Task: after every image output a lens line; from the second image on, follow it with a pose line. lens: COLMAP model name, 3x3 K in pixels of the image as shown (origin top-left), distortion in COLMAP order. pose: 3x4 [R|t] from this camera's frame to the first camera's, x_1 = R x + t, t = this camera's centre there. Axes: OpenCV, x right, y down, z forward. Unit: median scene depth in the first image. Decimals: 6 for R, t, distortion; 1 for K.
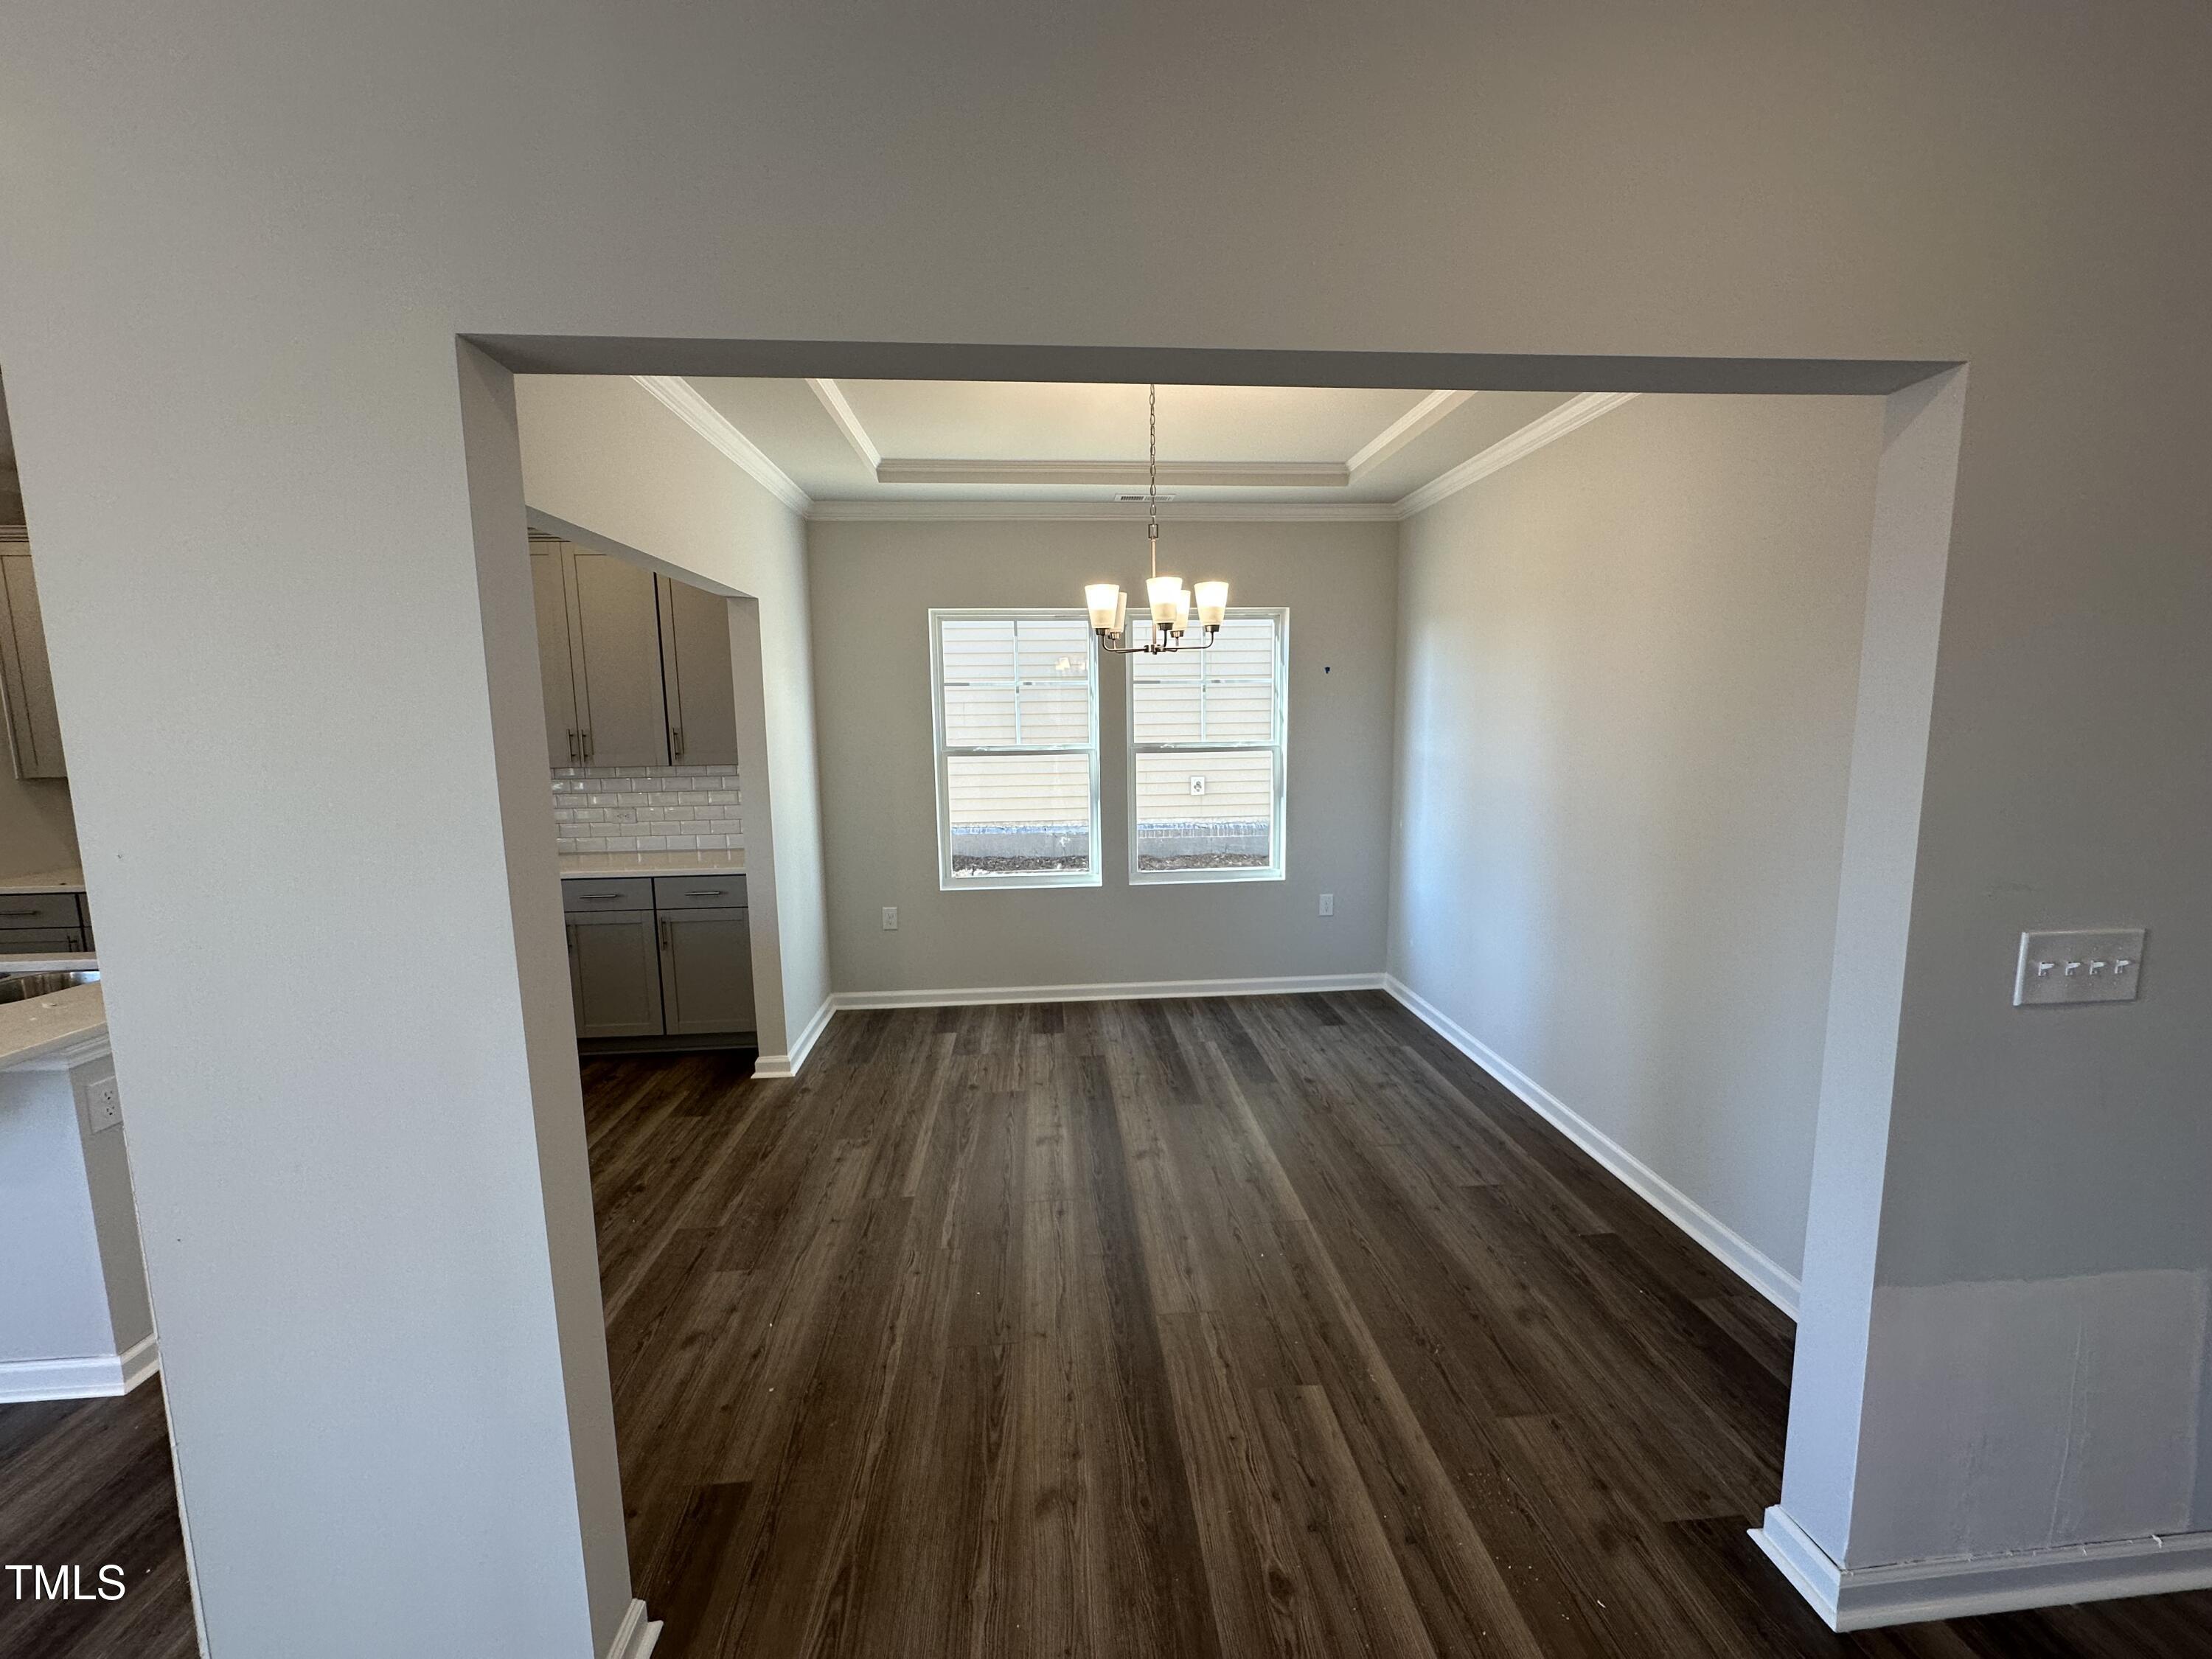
lens RADIAL K [[886.2, 0, 1114.0], [0, 886.2, 827.2], [0, 0, 1]] dist [-0.001169, -0.000231]
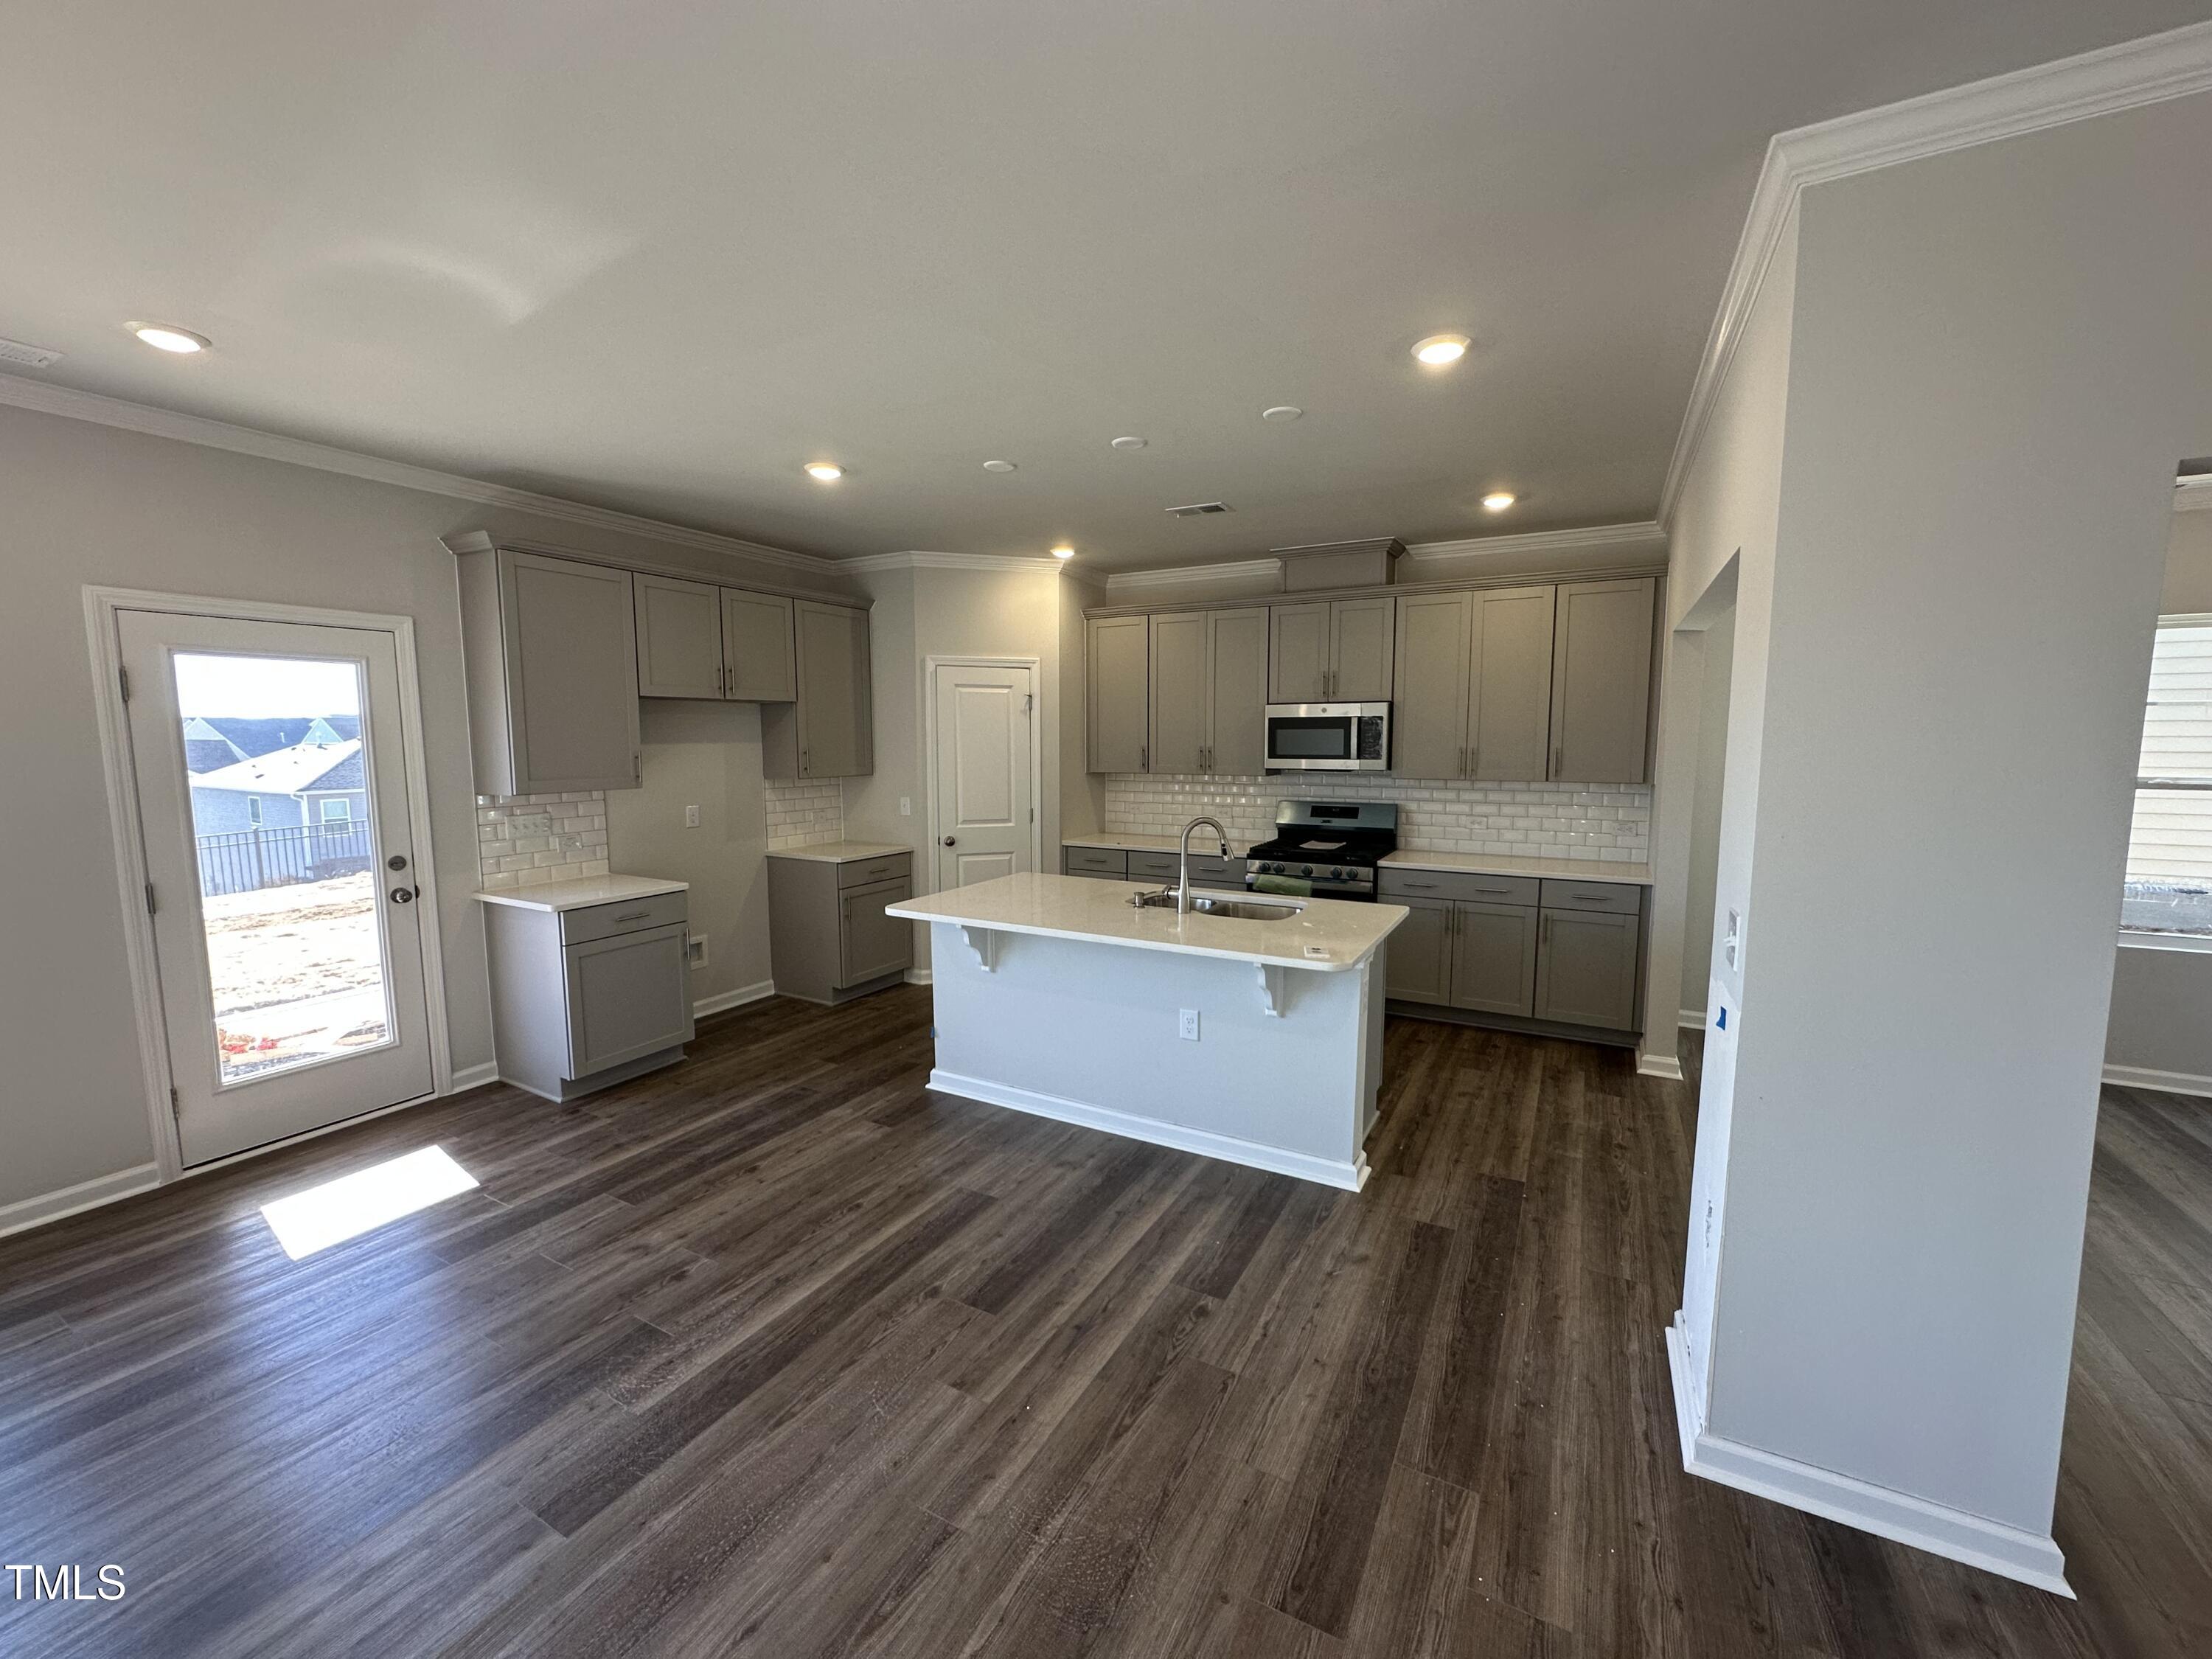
lens RADIAL K [[886.2, 0, 1106.9], [0, 886.2, 831.8], [0, 0, 1]] dist [-0.001169, -0.000231]
pose [[0.834615, 0.071971, -0.546111, -0.361478], [-0.078063, 0.996875, 0.012073, 0.025837], [0.545274, 0.032554, 0.837626, -0.258326]]
